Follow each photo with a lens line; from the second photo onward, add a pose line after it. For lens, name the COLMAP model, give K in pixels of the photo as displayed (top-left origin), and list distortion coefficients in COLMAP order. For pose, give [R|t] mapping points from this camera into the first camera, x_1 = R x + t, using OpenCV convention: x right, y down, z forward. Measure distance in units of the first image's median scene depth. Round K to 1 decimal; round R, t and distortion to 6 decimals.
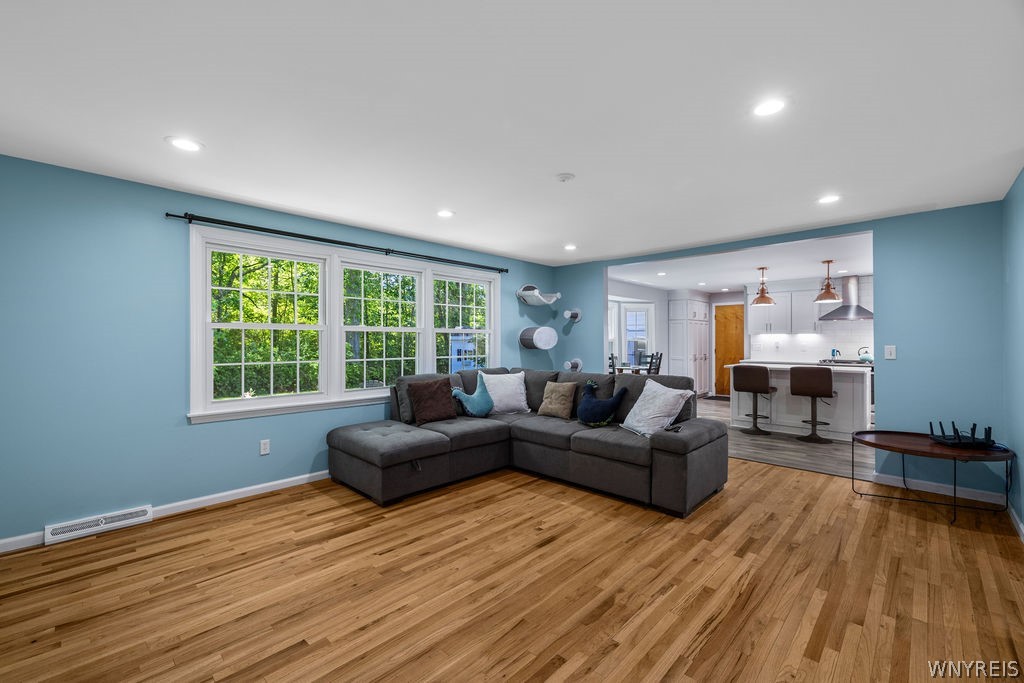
lens RADIAL K [[432.6, 0, 511.1], [0, 432.6, 339.9], [0, 0, 1]] dist [0.002613, 0.000447]
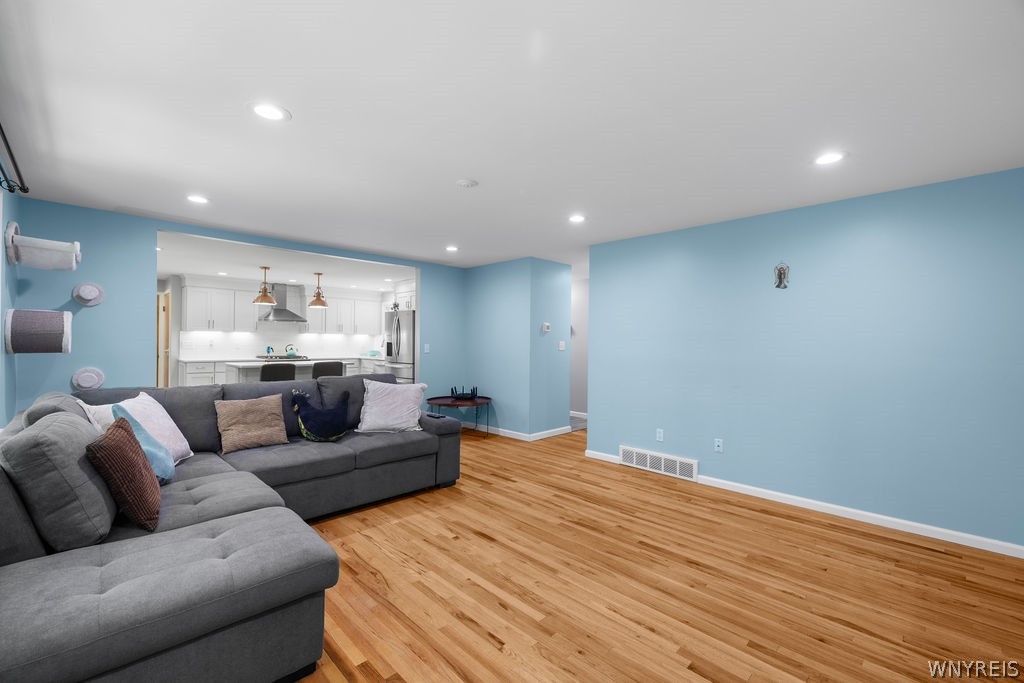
lens RADIAL K [[432.6, 0, 509.0], [0, 432.6, 341.8], [0, 0, 1]] dist [0.002613, 0.000447]
pose [[0.029967, 0.001561, 0.999550, -0.904462], [-0.015084, 0.999886, -0.001109, 0.000885], [-0.999437, -0.015044, 0.029987, 0.871300]]
